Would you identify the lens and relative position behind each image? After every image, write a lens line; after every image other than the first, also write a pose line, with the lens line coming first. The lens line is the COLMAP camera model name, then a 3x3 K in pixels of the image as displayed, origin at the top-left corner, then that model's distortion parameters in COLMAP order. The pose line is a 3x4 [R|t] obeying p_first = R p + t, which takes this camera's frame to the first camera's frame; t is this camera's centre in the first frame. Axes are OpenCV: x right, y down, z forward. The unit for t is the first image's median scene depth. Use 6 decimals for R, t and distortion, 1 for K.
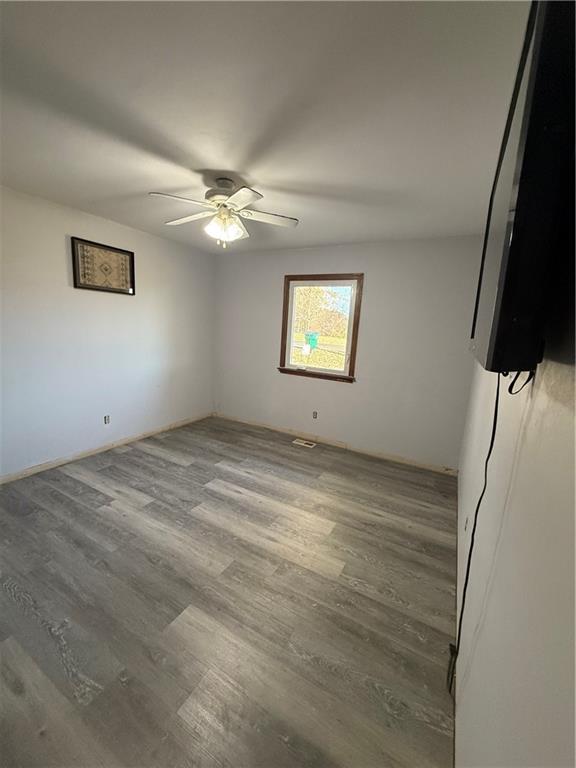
lens RADIAL K [[305.7, 0, 286.1], [0, 305.7, 380.4], [0, 0, 1]] dist [0.000986, 0.000444]
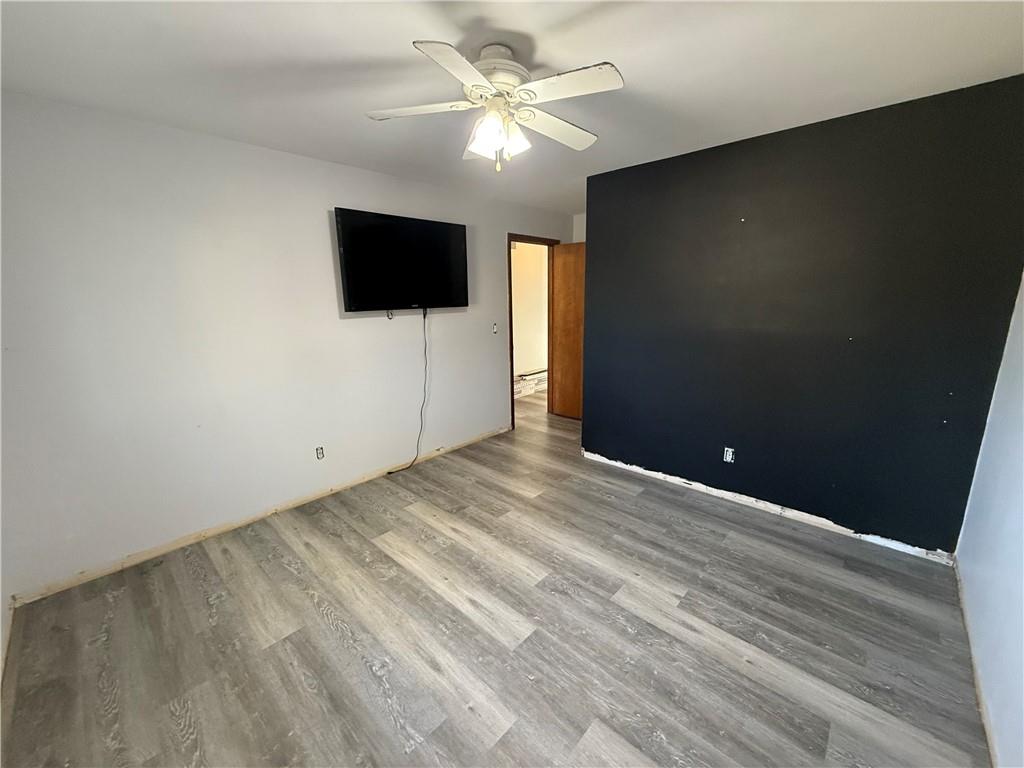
lens RADIAL K [[407.6, 0, 511.7], [0, 407.6, 385.5], [0, 0, 1]] dist [0.000986, 0.000444]
pose [[-0.971361, -0.086686, 0.221232, -0.364577], [0.004759, 0.923792, 0.382865, -0.298854], [-0.237561, 0.372953, -0.896923, 1.547863]]
